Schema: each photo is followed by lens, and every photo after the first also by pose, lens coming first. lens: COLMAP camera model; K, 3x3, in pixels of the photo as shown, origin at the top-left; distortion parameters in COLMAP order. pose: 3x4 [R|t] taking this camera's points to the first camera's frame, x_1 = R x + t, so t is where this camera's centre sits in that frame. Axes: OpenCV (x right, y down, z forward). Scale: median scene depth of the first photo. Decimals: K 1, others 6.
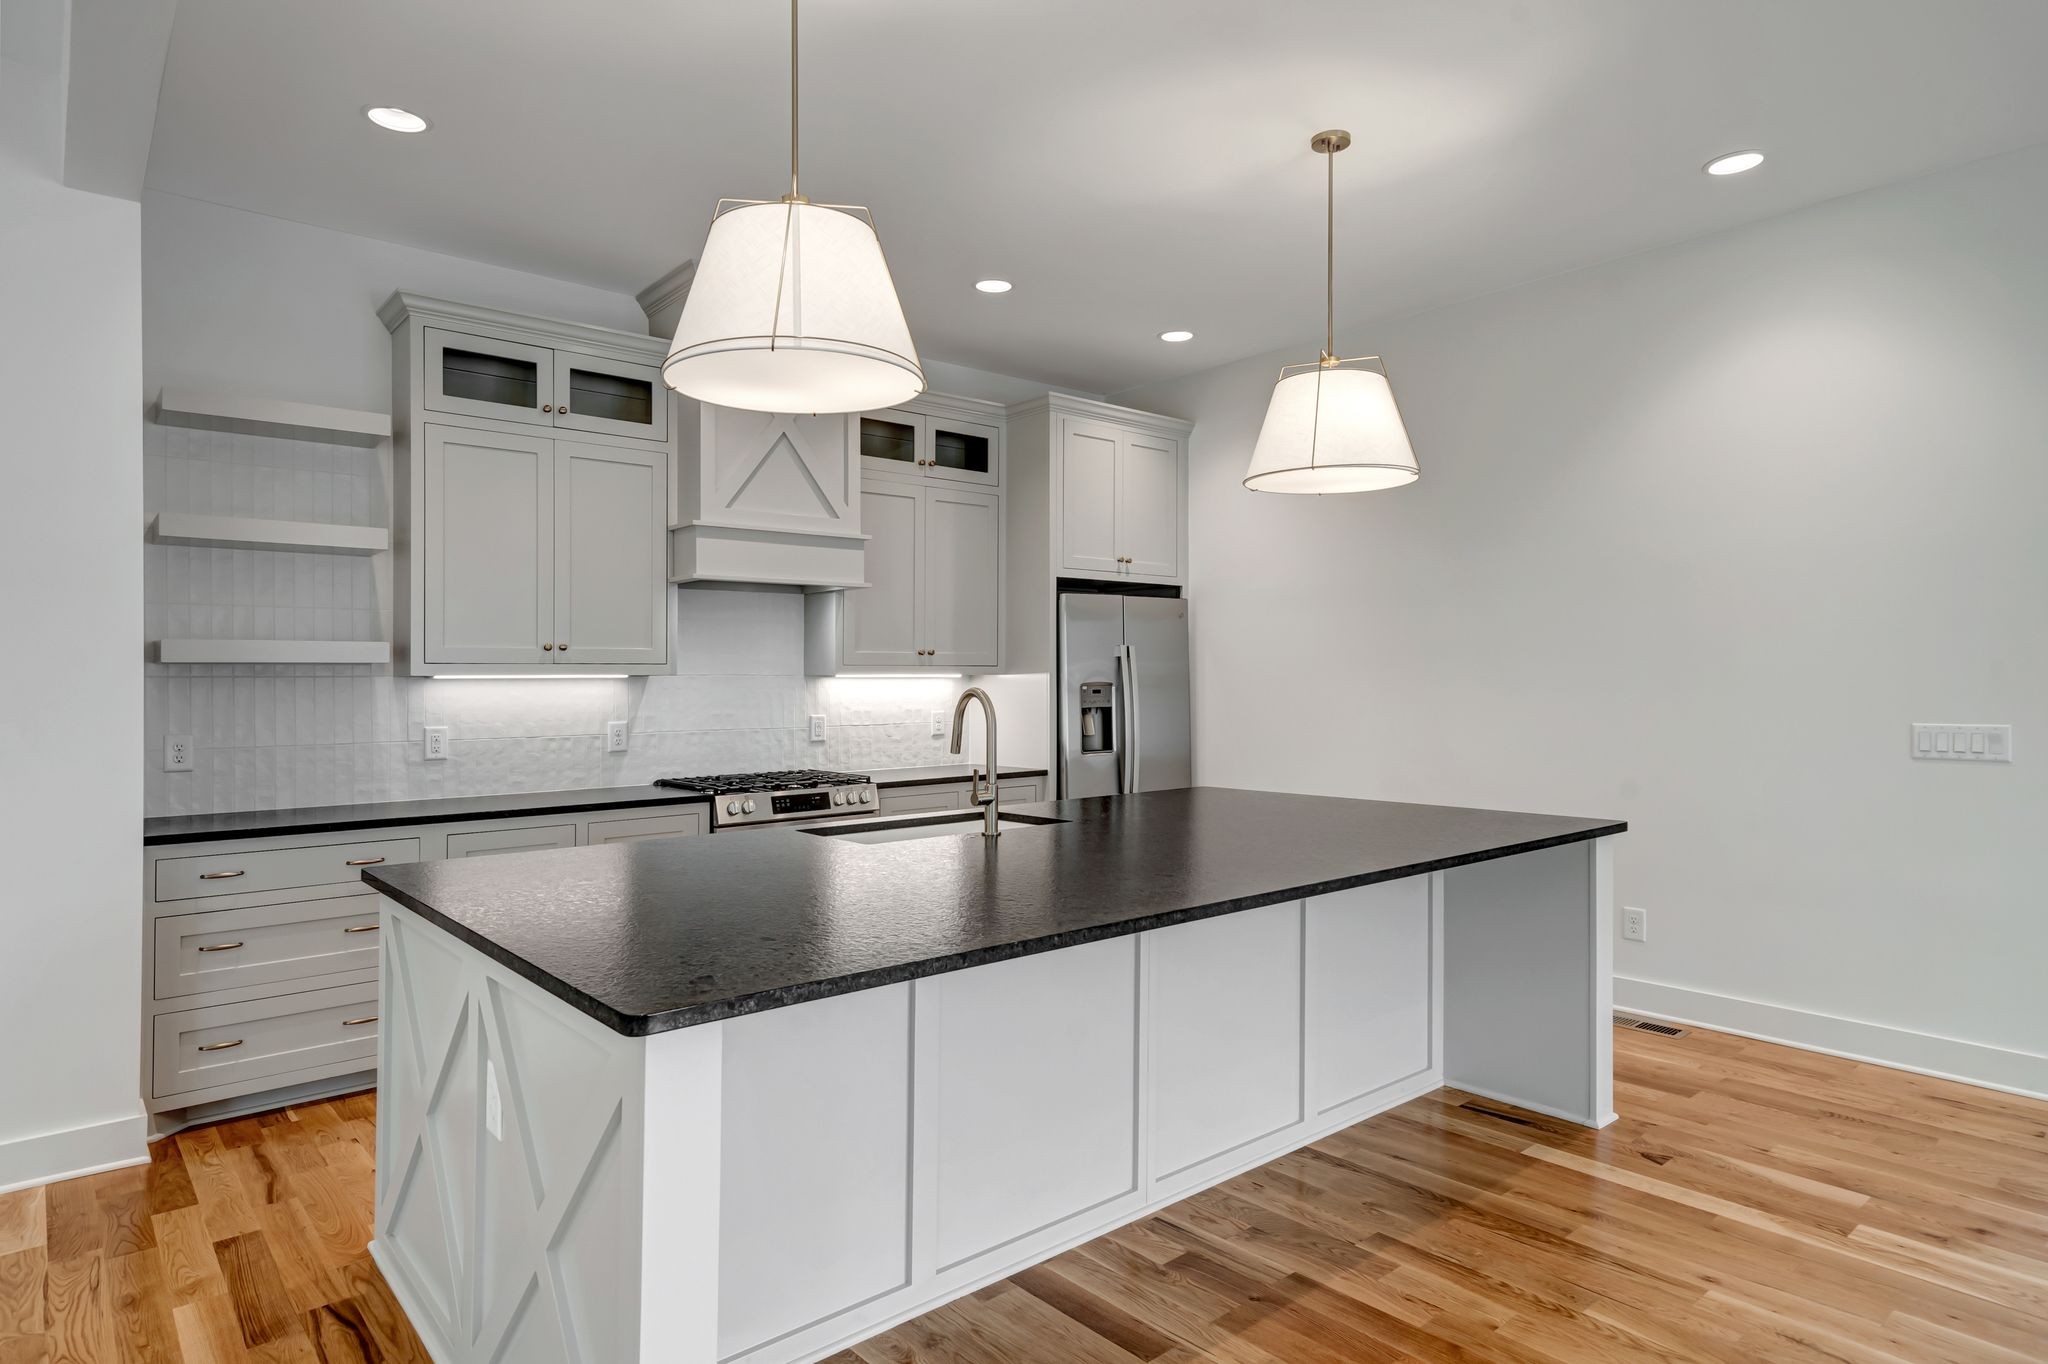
lens RADIAL K [[1158.3, 0, 1026.4], [0, 1158.3, 690.4], [0, 0, 1]] dist [0.000125, 0.008447]
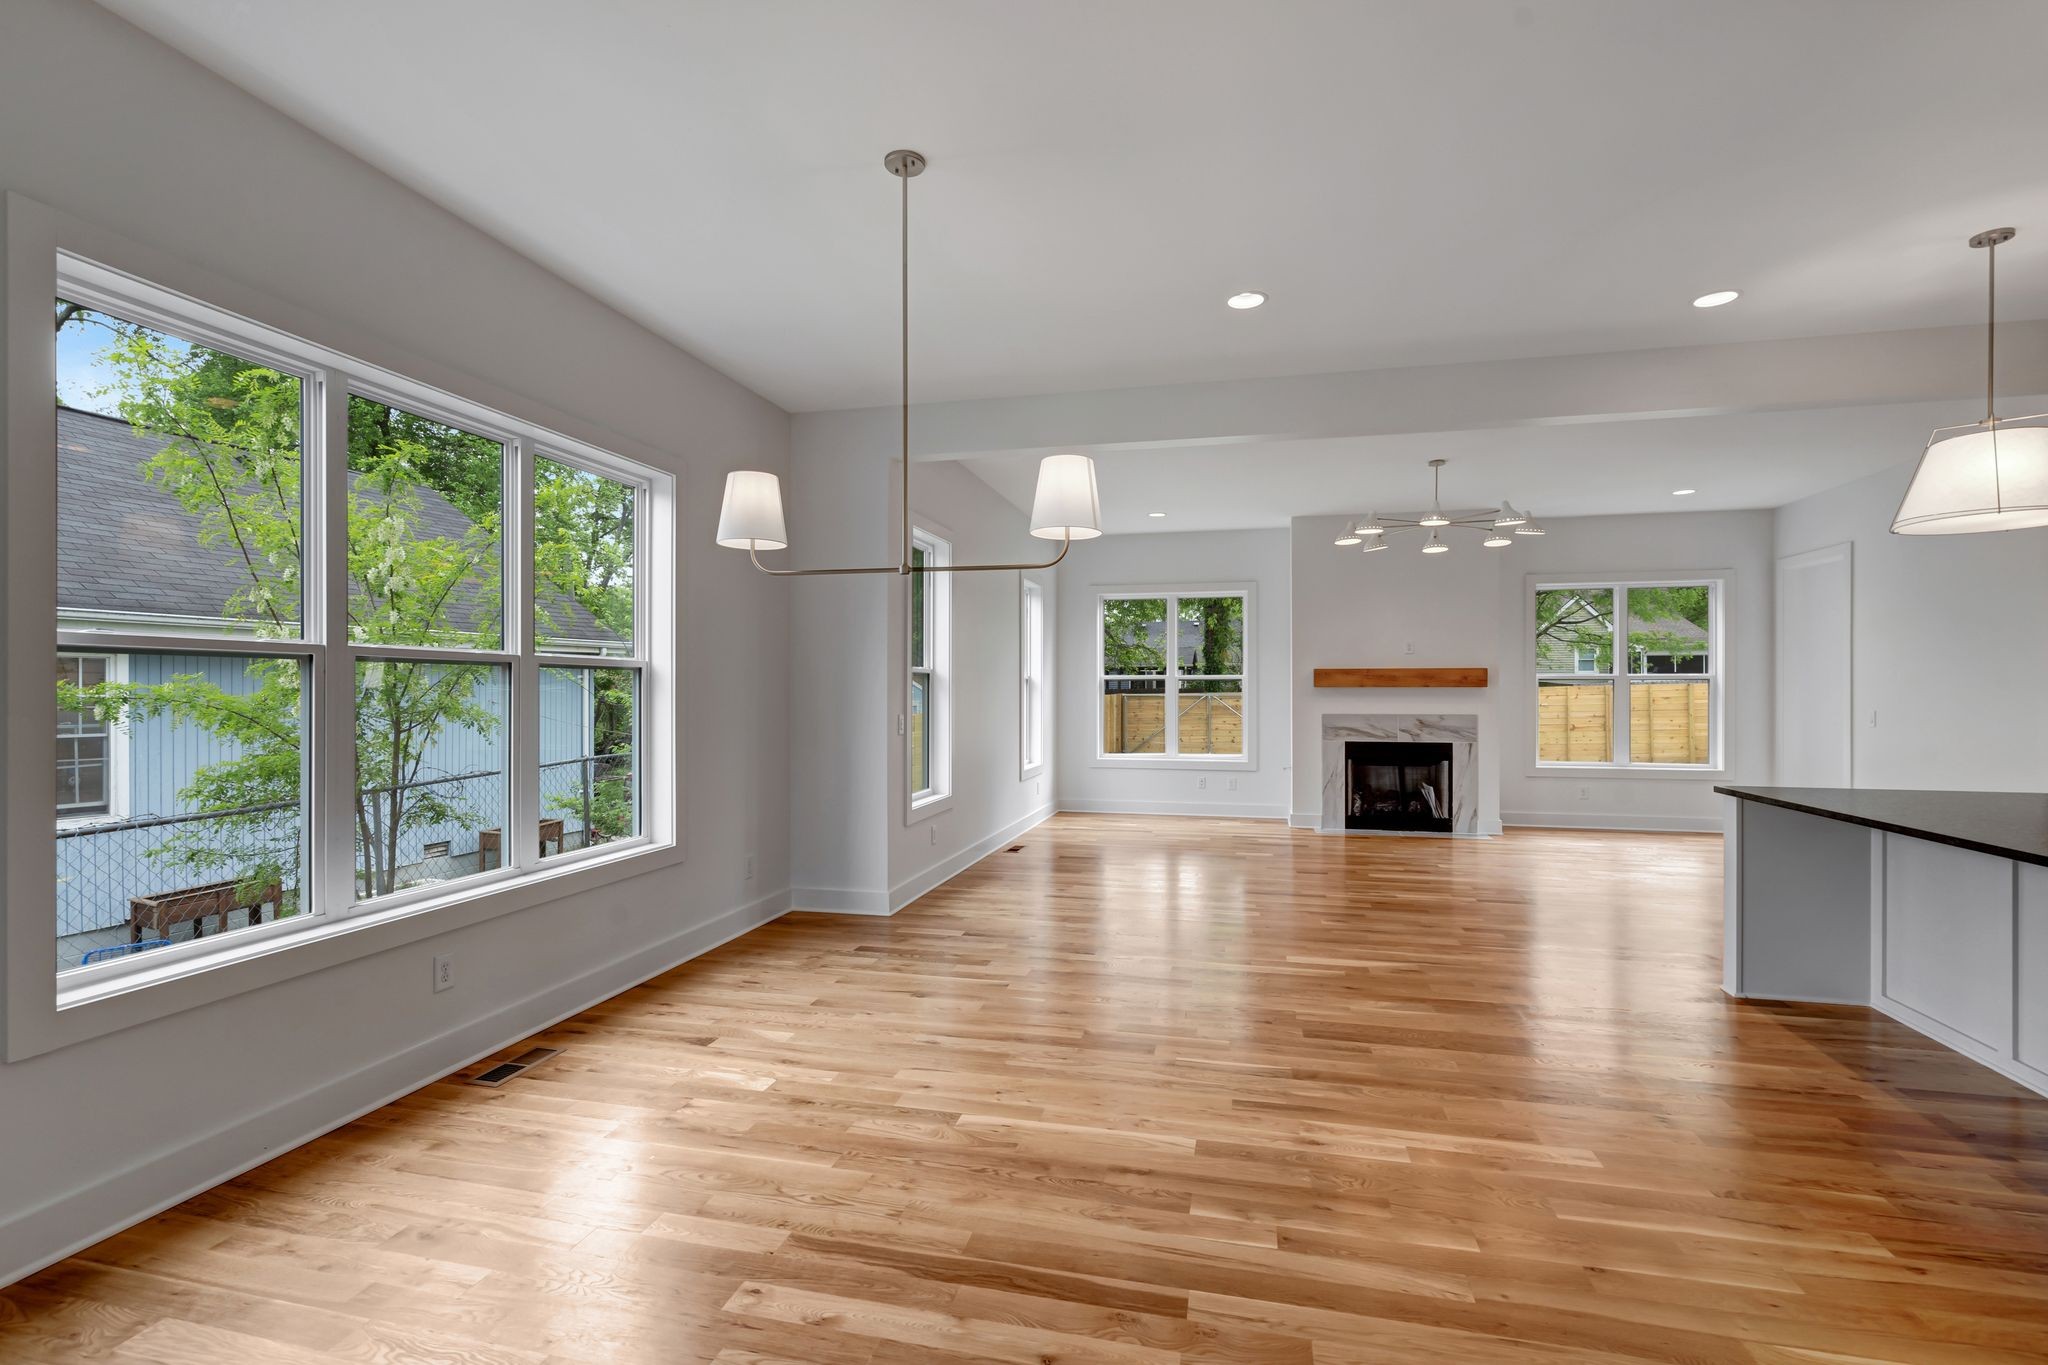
lens RADIAL K [[936.9, 0, 1027.3], [0, 936.9, 692.8], [0, 0, 1]] dist [-0.003224, 0.002252]
pose [[-0.811845, 0.007649, -0.583823, 0.914885], [-0.001840, 0.999876, 0.015659, -0.009222], [0.583870, 0.013787, -0.811730, 0.644829]]
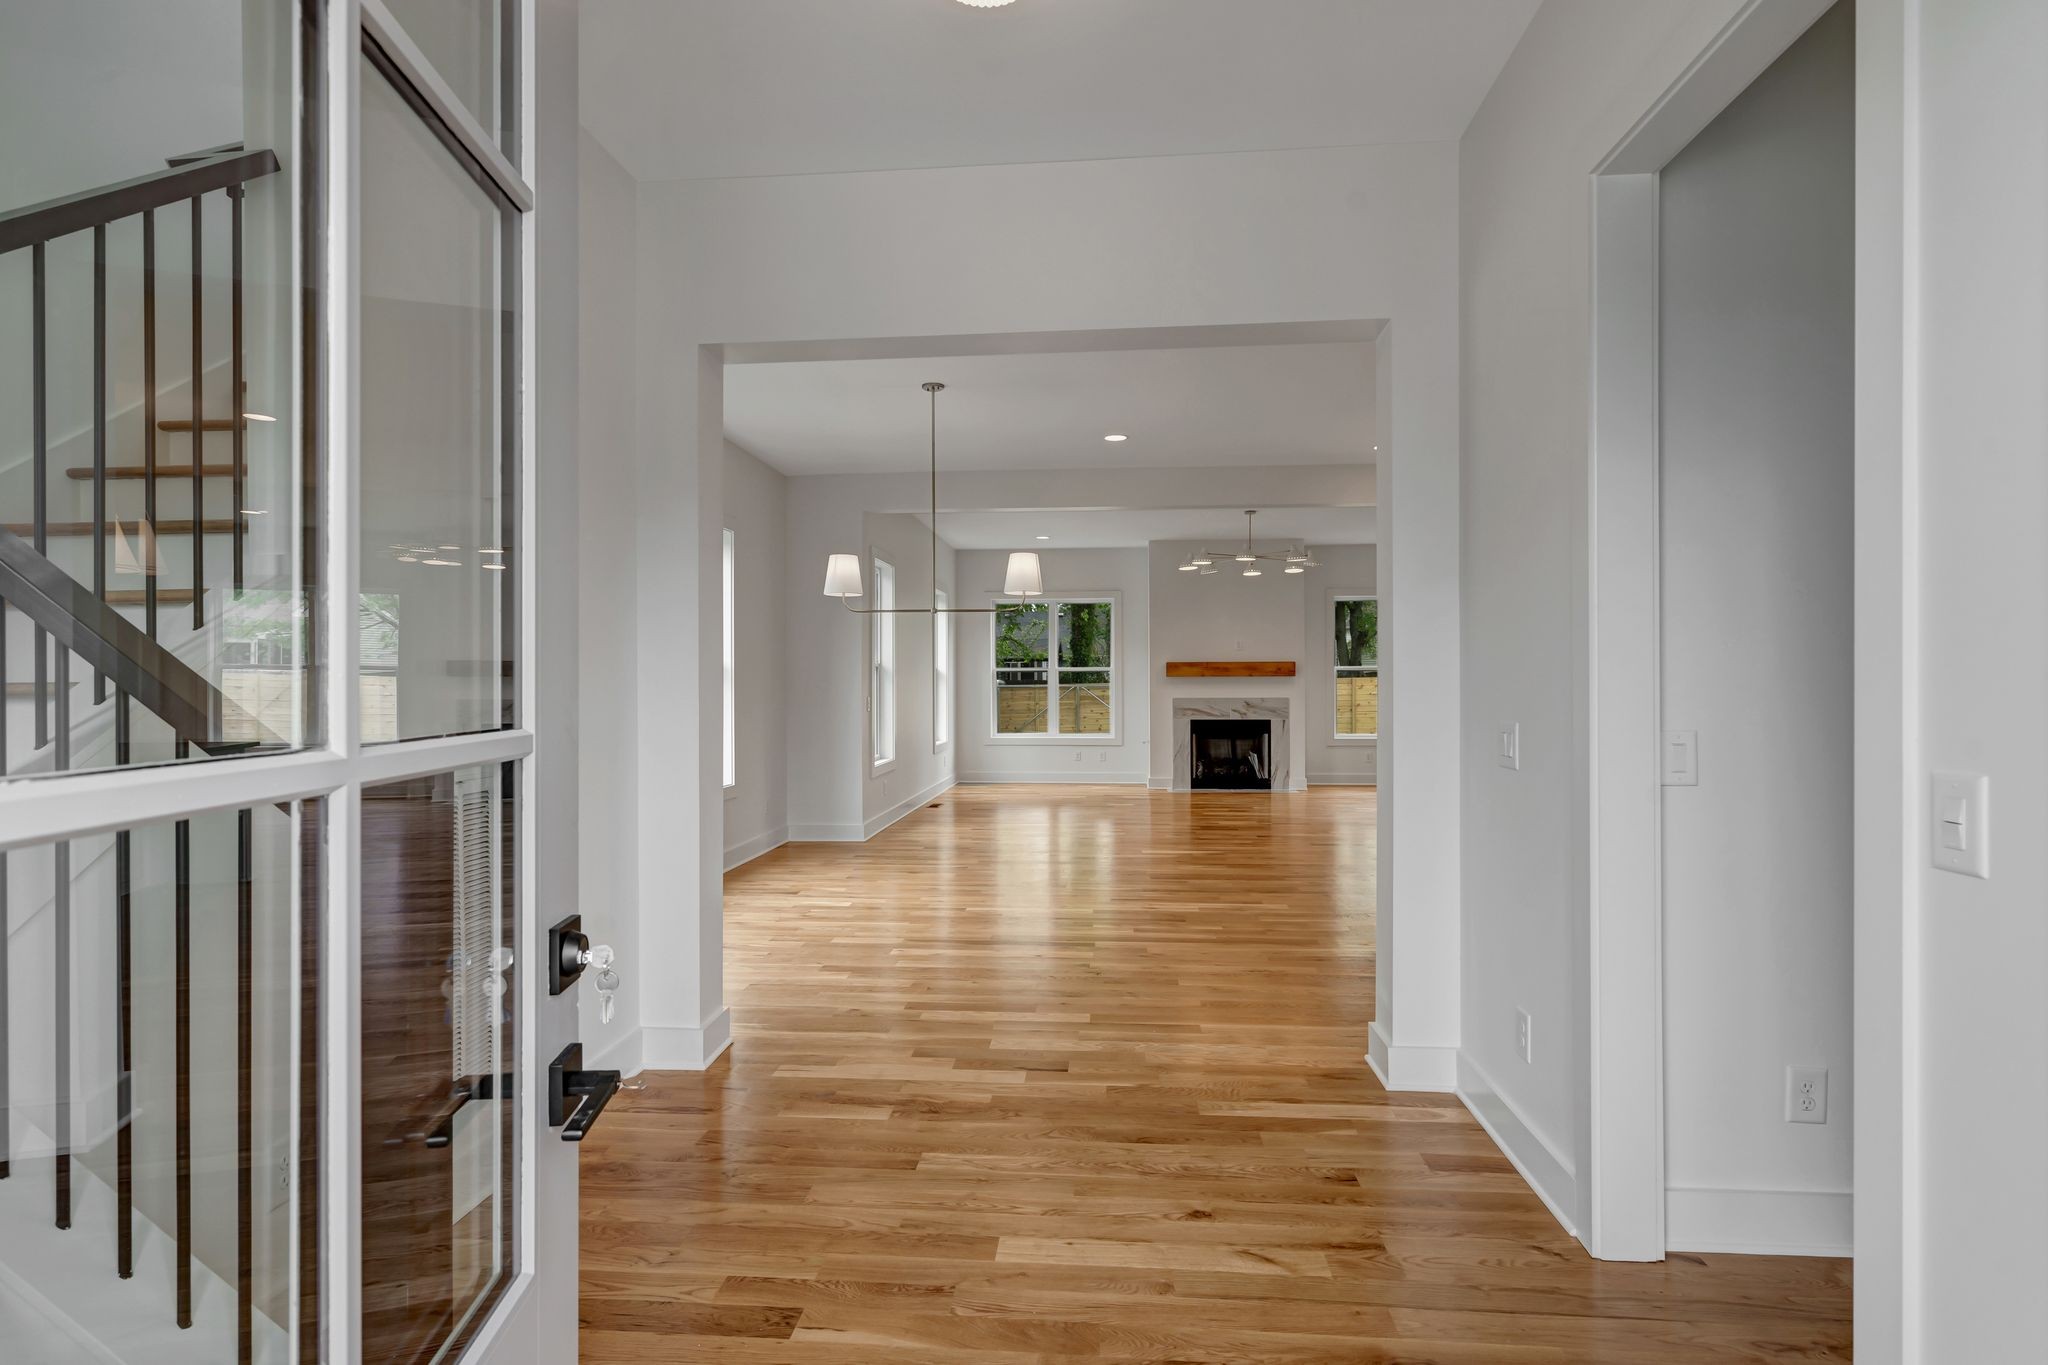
lens RADIAL K [[1042.4, 0, 1066.5], [0, 1042.4, 683.8], [0, 0, 1]] dist [0.004941, -0.000592]
pose [[-0.688380, 0.008554, -0.725300, 1.413942], [-0.001235, 0.999915, 0.012965, -0.007916], [0.725349, 0.009821, -0.688311, 1.067223]]
